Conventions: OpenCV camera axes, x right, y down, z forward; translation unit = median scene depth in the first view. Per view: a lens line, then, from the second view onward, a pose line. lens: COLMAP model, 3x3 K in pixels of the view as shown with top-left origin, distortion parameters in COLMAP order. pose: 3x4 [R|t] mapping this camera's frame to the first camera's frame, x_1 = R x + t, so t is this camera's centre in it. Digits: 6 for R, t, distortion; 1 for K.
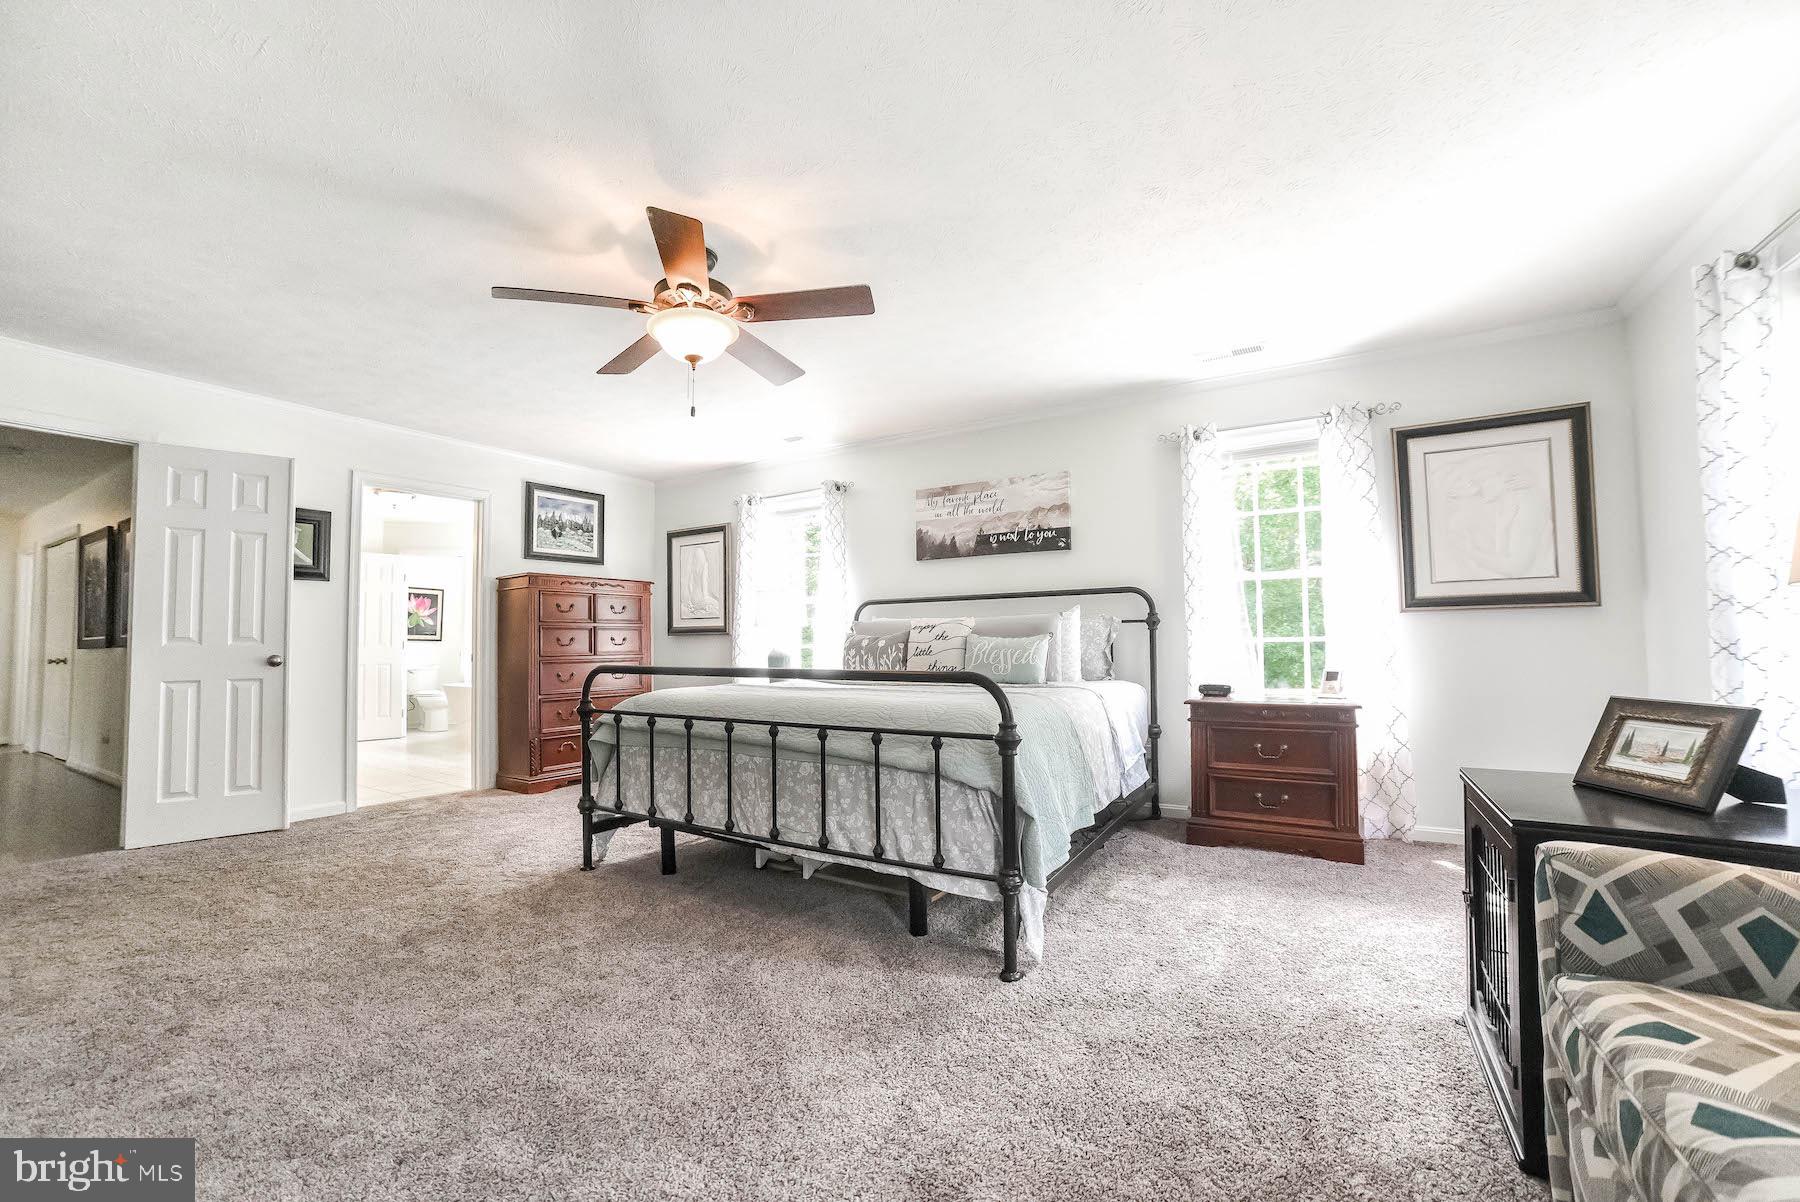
lens RADIAL K [[721.8, 0, 903.9], [0, 721.8, 608.7], [0, 0, 1]] dist [-0.095036, 0.037364]
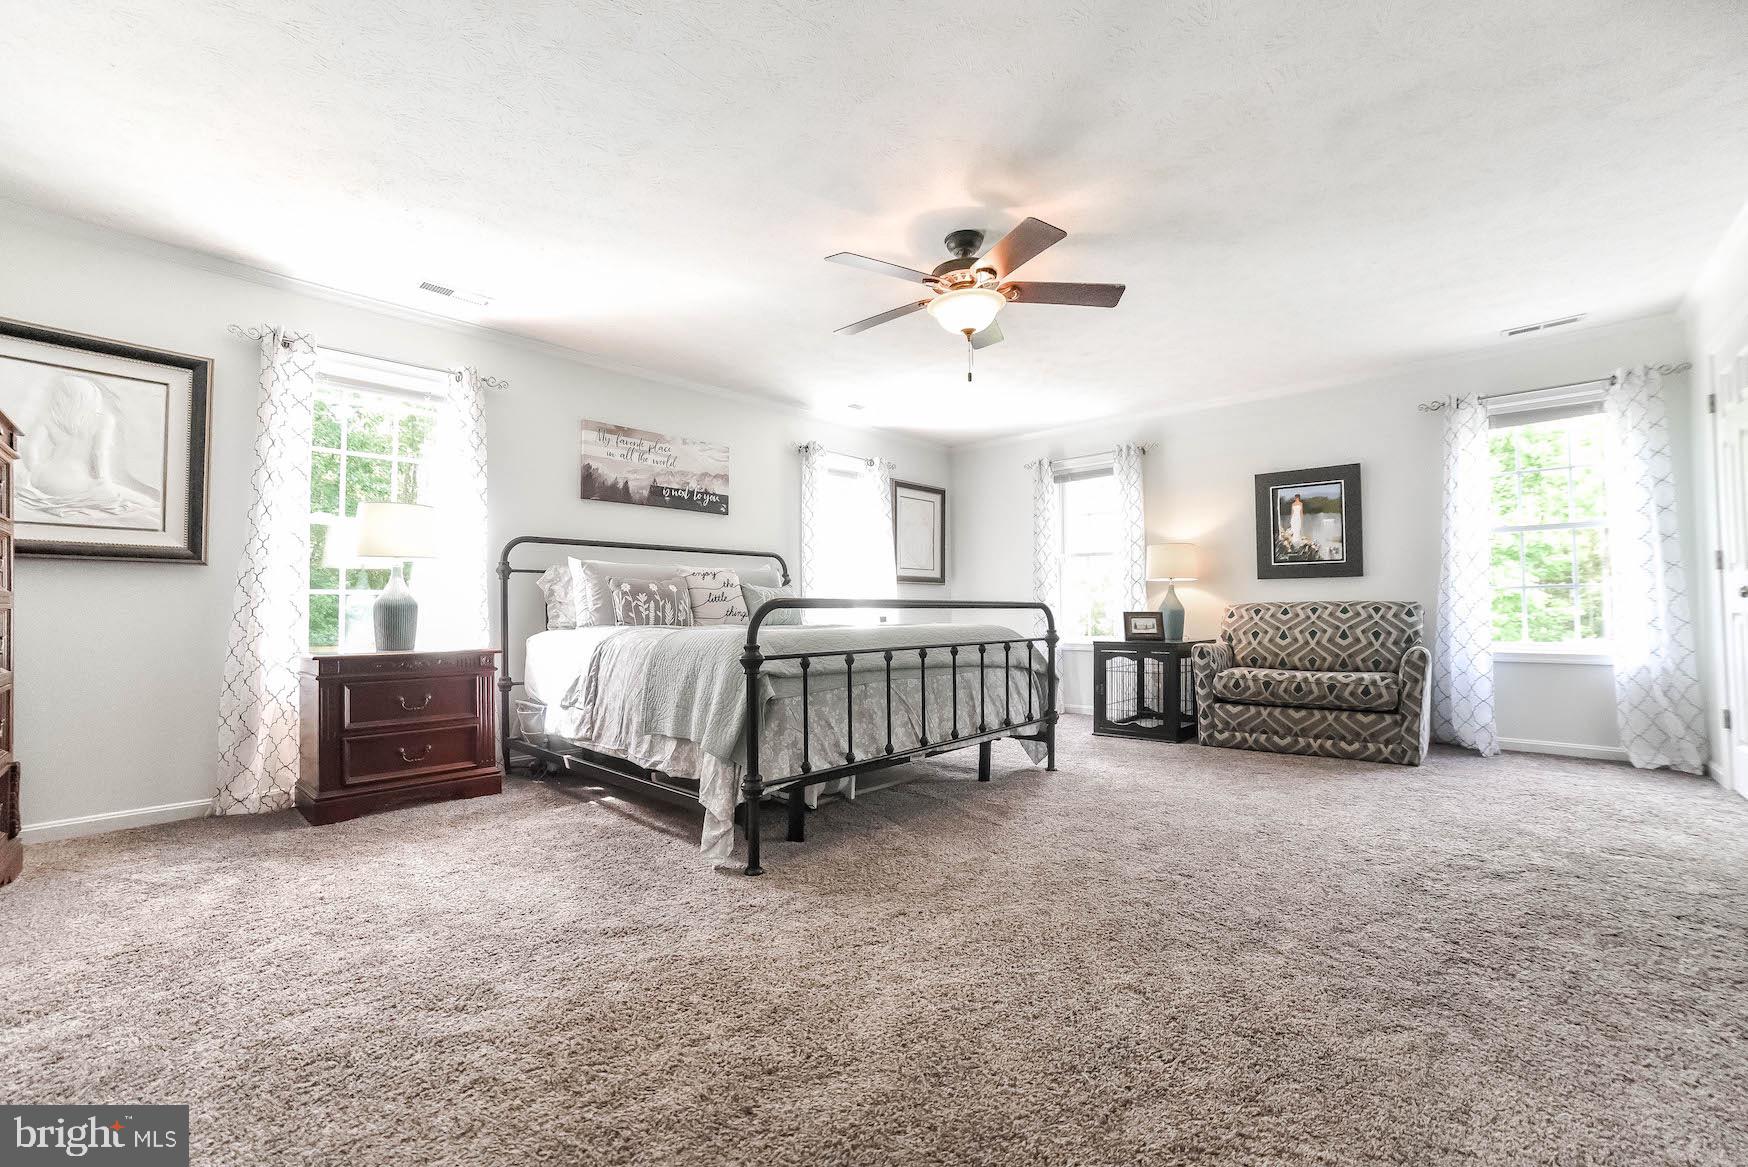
lens RADIAL K [[700.9, 0, 877.8], [0, 700.9, 591.0], [0, 0, 1]] dist [-0.095036, 0.037364]
pose [[0.205357, 0.041503, 0.977807, -0.787824], [-0.038909, 0.998657, -0.034216, 0.066438], [-0.977913, -0.031019, 0.206696, 0.508821]]
